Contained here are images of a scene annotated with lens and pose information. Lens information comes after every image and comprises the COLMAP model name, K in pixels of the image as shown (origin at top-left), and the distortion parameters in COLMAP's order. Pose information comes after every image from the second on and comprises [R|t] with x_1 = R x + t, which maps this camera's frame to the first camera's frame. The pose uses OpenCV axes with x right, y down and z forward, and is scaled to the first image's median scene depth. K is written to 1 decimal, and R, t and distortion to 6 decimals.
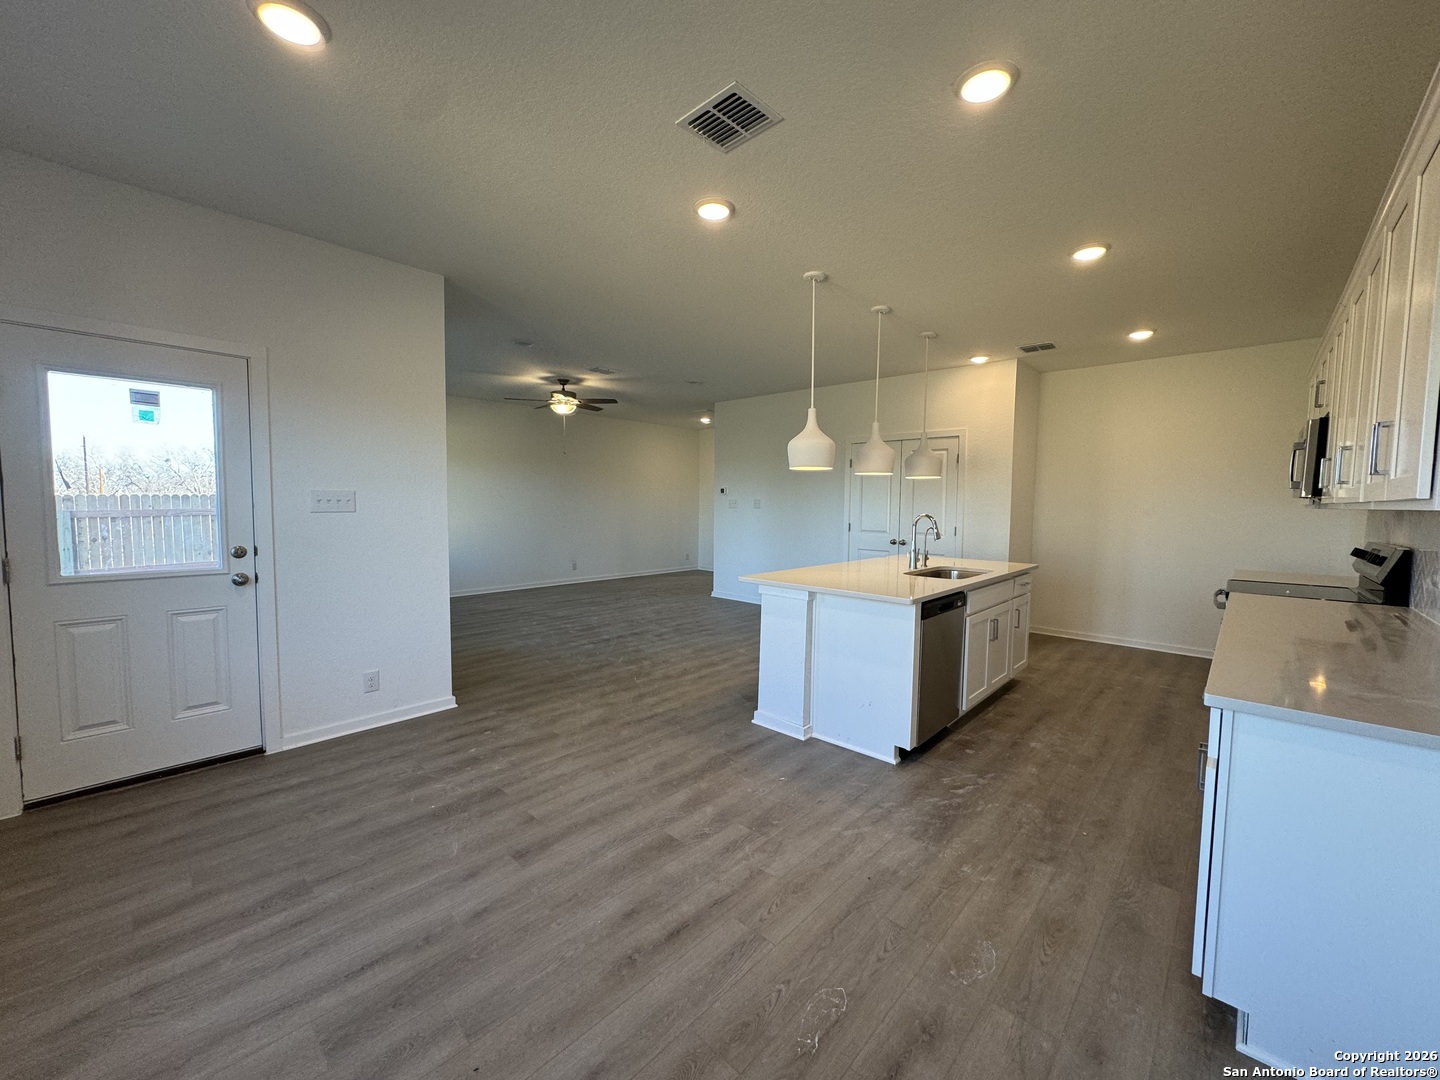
lens RADIAL K [[571.6, 0, 718.7], [0, 571.6, 540.6], [0, 0, 1]] dist [-0.001164, -0.000177]
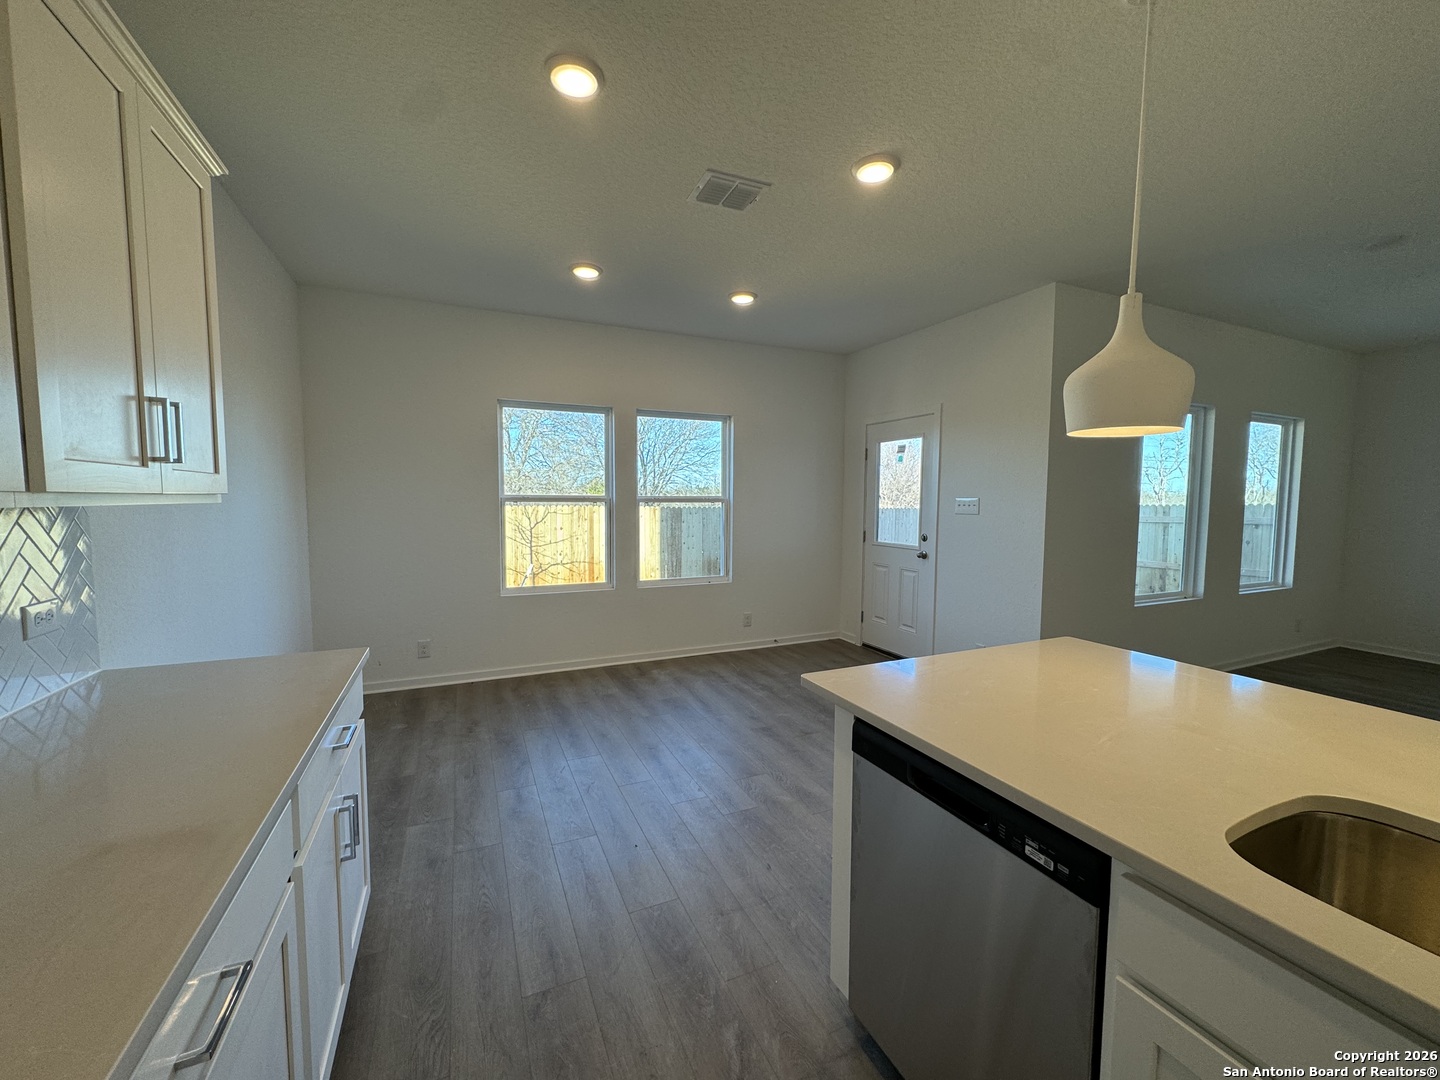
lens RADIAL K [[571.6, 0, 716.0], [0, 571.6, 537.0], [0, 0, 1]] dist [-0.001164, -0.000177]
pose [[-0.390541, 0.047563, -0.919356, 1.090775], [-0.073648, 0.993849, 0.082703, -0.090361], [0.917635, 0.100007, -0.384636, 1.387089]]
